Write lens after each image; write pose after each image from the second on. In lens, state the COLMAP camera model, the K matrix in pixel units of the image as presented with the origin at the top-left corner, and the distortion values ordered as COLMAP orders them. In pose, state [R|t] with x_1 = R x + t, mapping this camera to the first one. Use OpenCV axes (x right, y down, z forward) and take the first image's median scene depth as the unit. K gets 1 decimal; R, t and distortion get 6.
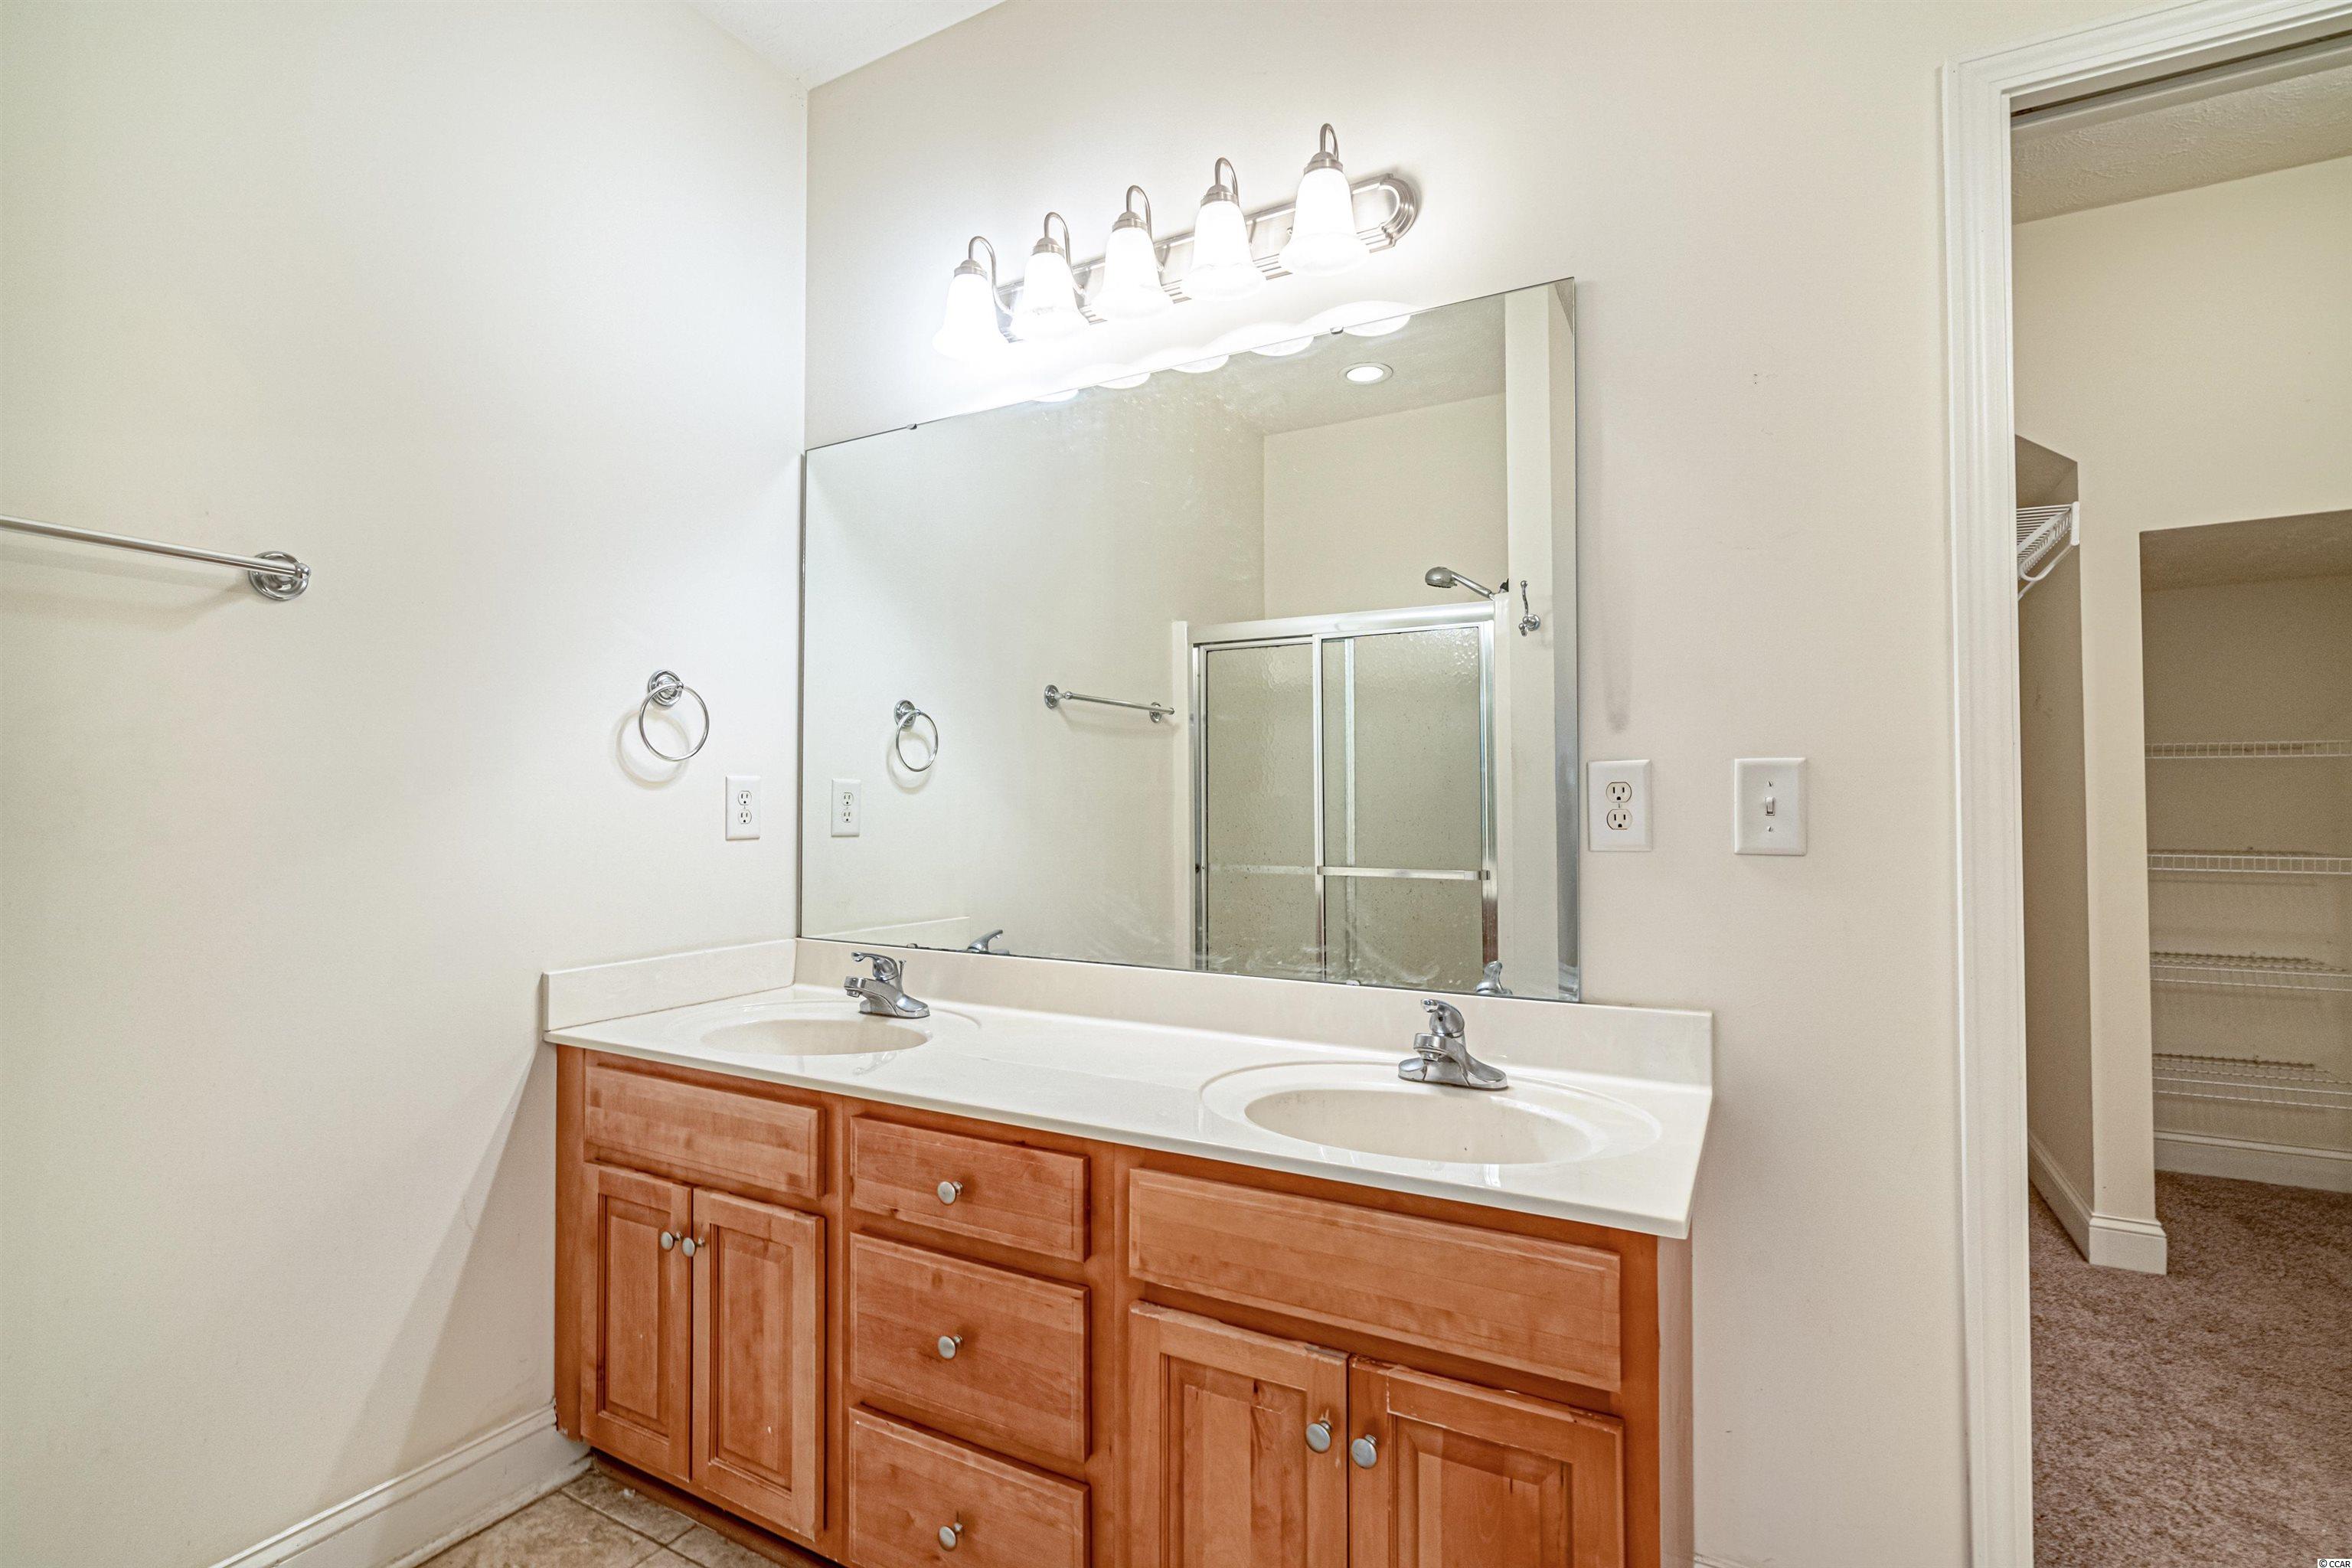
lens RADIAL K [[1077.1, 0, 1177.0], [0, 1077.1, 795.7], [0, 0, 1]] dist [-0.010064, 0.003514]
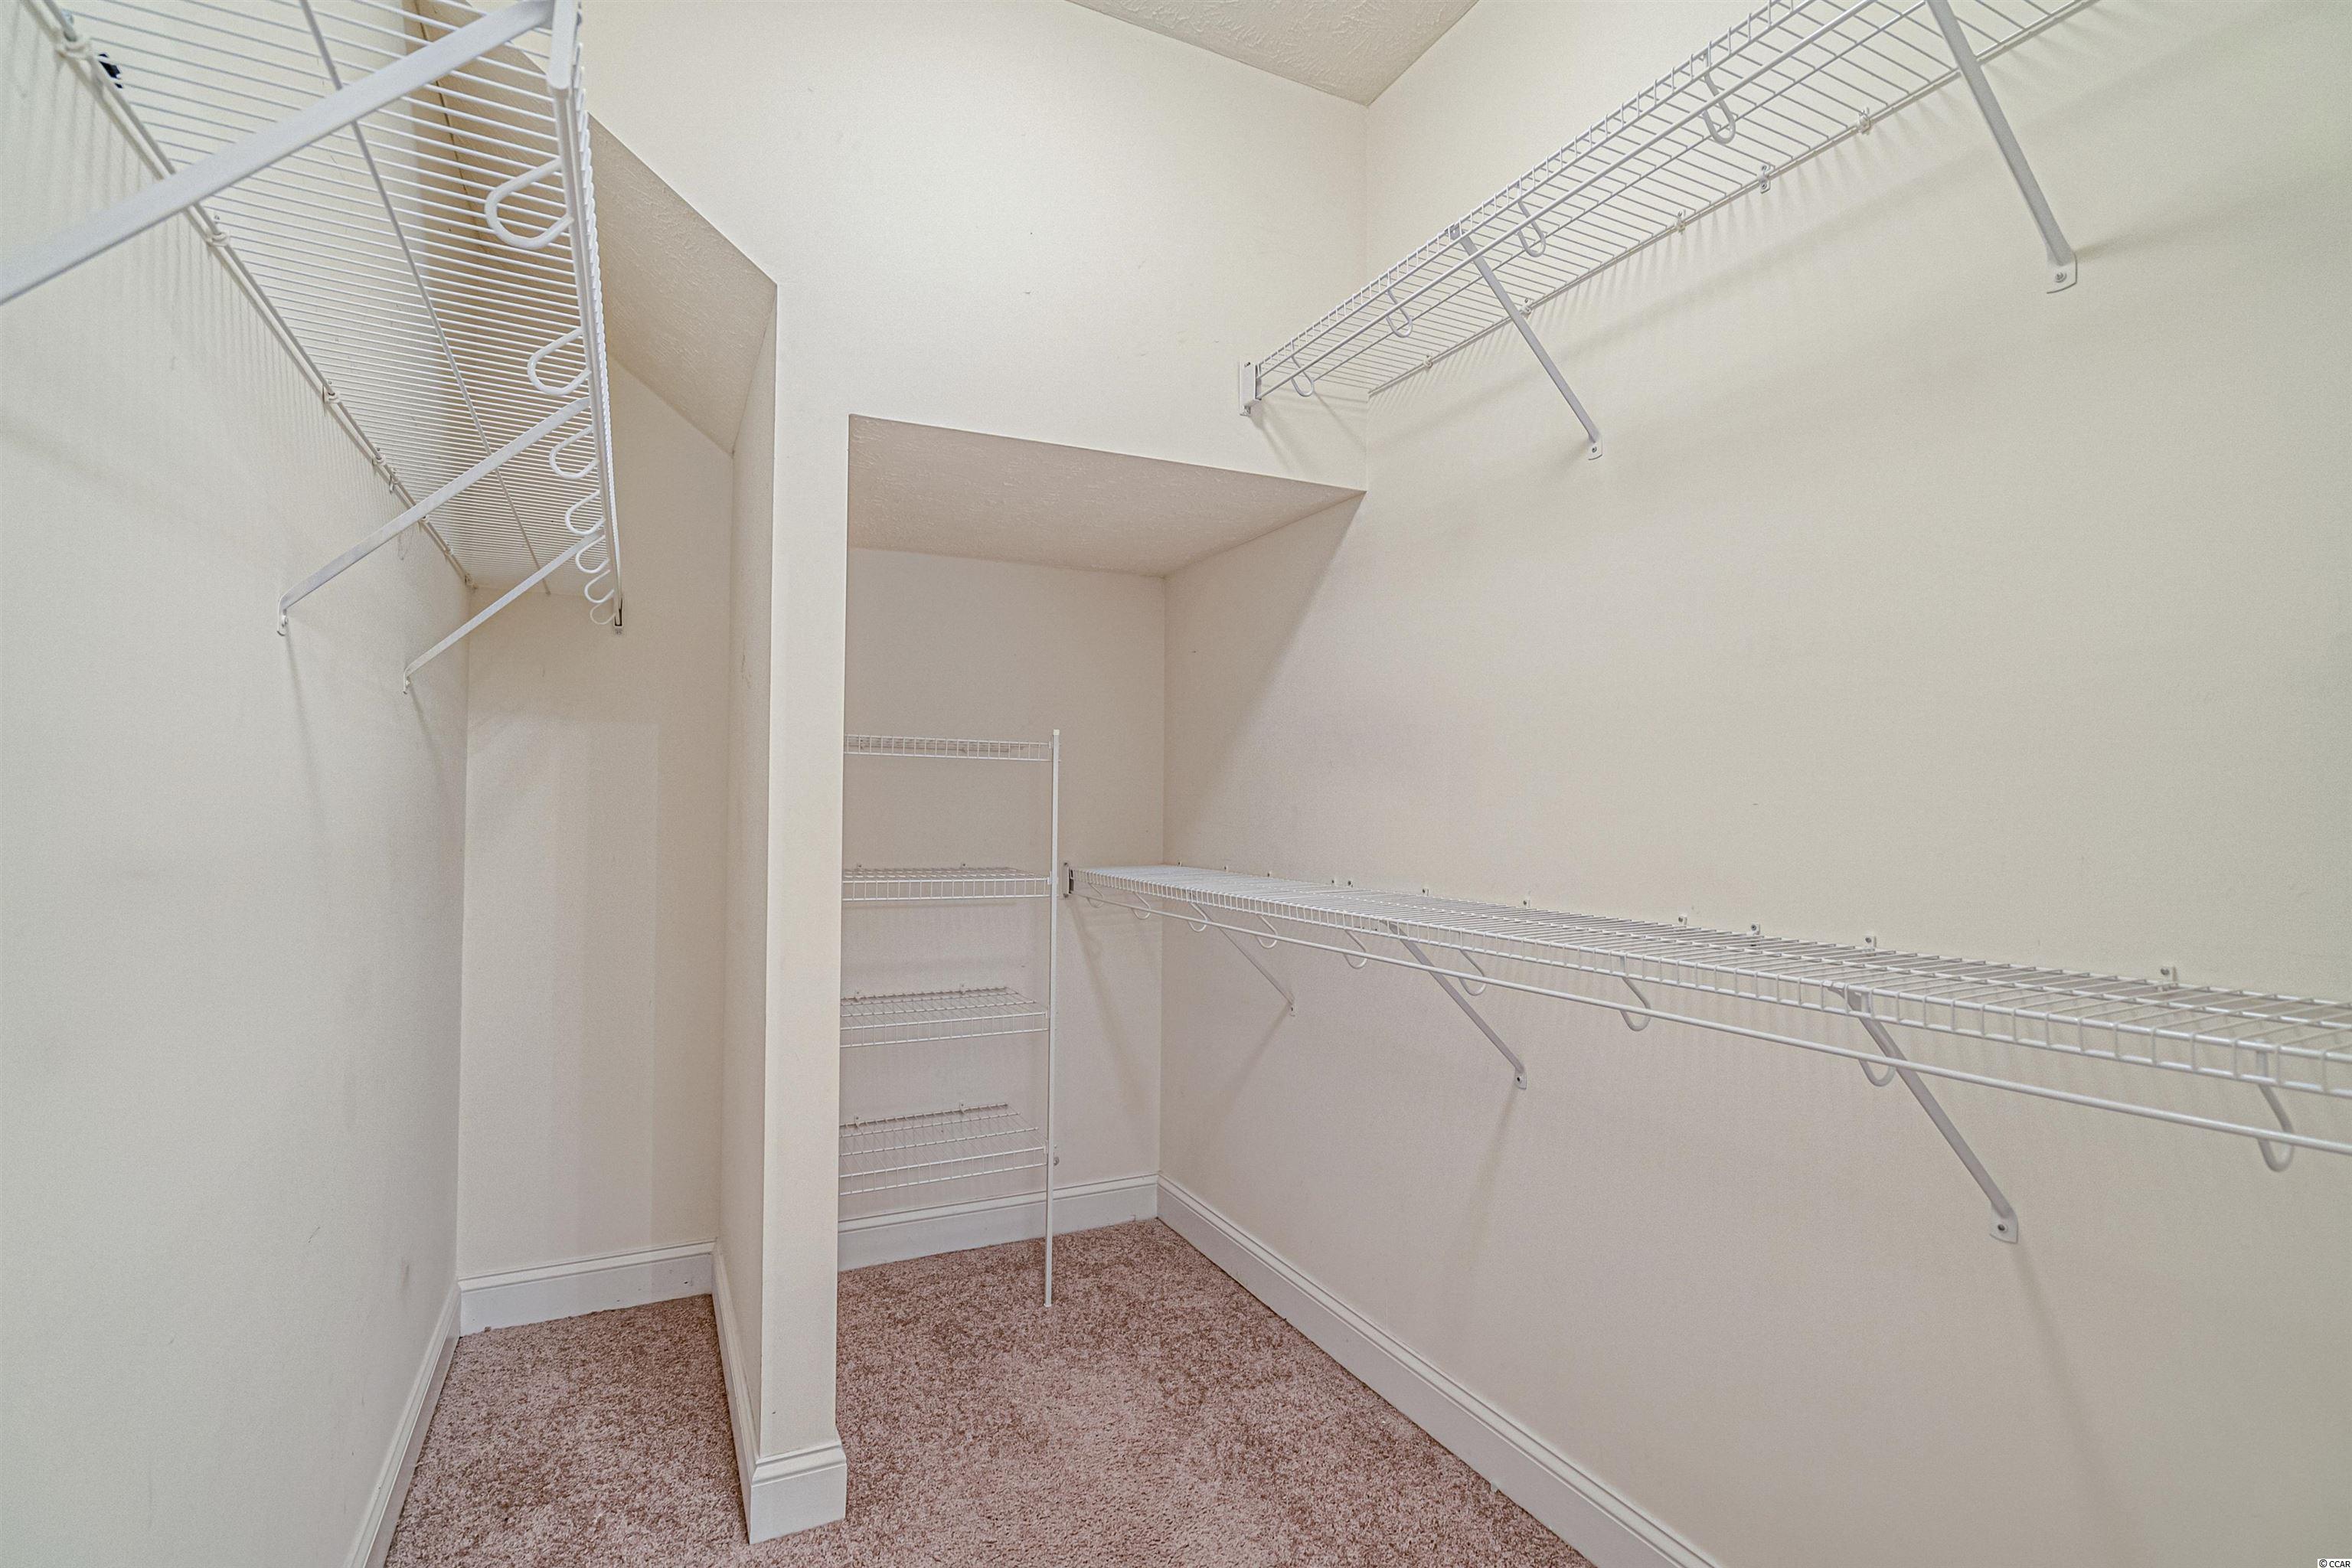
lens RADIAL K [[1077.1, 0, 1177.9], [0, 1077.1, 786.9], [0, 0, 1]] dist [-0.010064, 0.003514]
pose [[0.567275, 0.024812, 0.823155, 0.458716], [-0.025722, 0.999592, -0.012404, -0.007252], [-0.823127, -0.014136, 0.567682, 0.434935]]
